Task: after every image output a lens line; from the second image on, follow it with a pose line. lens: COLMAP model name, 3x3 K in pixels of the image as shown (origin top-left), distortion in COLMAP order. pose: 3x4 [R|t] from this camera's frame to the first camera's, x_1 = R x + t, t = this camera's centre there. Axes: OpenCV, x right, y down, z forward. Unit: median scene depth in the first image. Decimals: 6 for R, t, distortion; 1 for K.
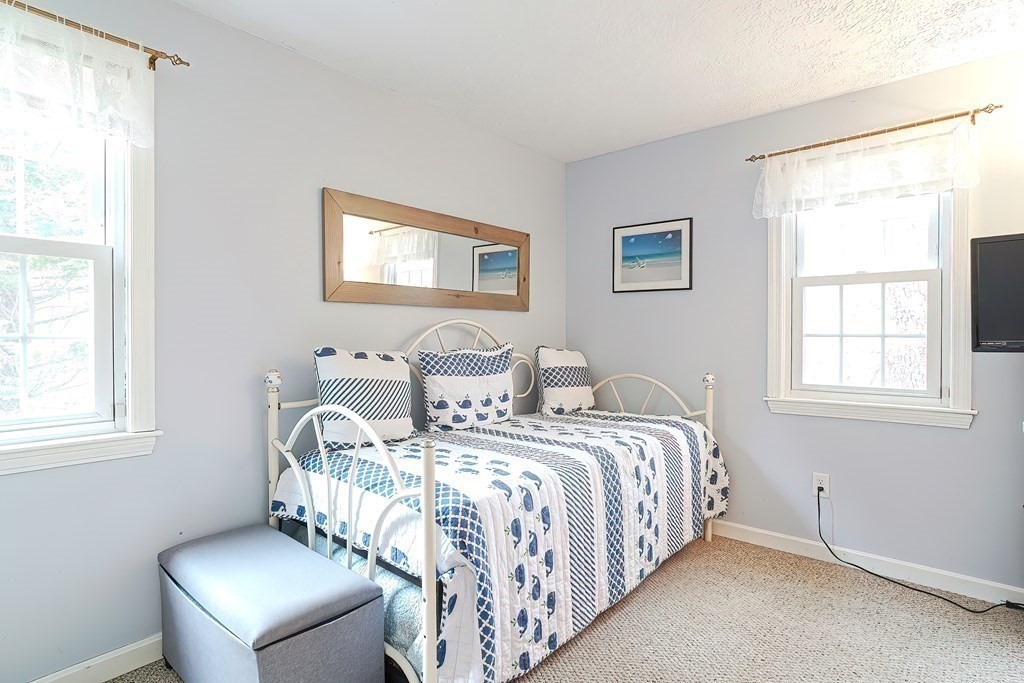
lens RADIAL K [[535.8, 0, 512.6], [0, 535.8, 339.6], [0, 0, 1]] dist [-0.015627, 0.009906]
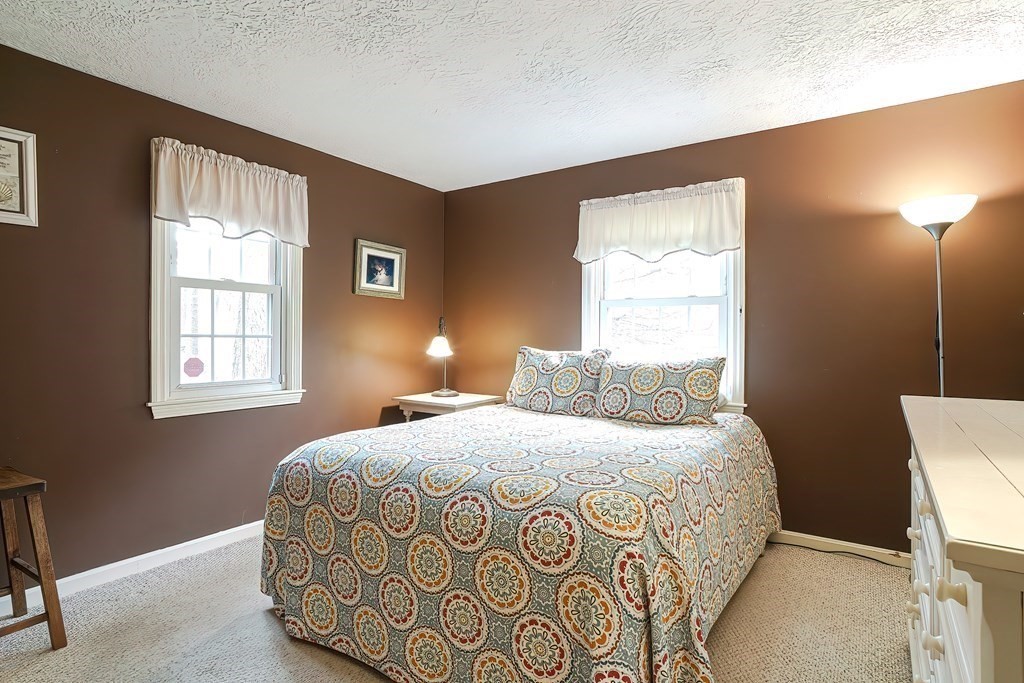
lens RADIAL K [[535.8, 0, 514.8], [0, 535.8, 336.5], [0, 0, 1]] dist [-0.015627, 0.009906]
pose [[-0.108856, 0.000103, 0.994058, -2.403479], [0.003750, 0.999993, 0.000307, -0.021197], [-0.994050, 0.003761, -0.108855, 2.333402]]
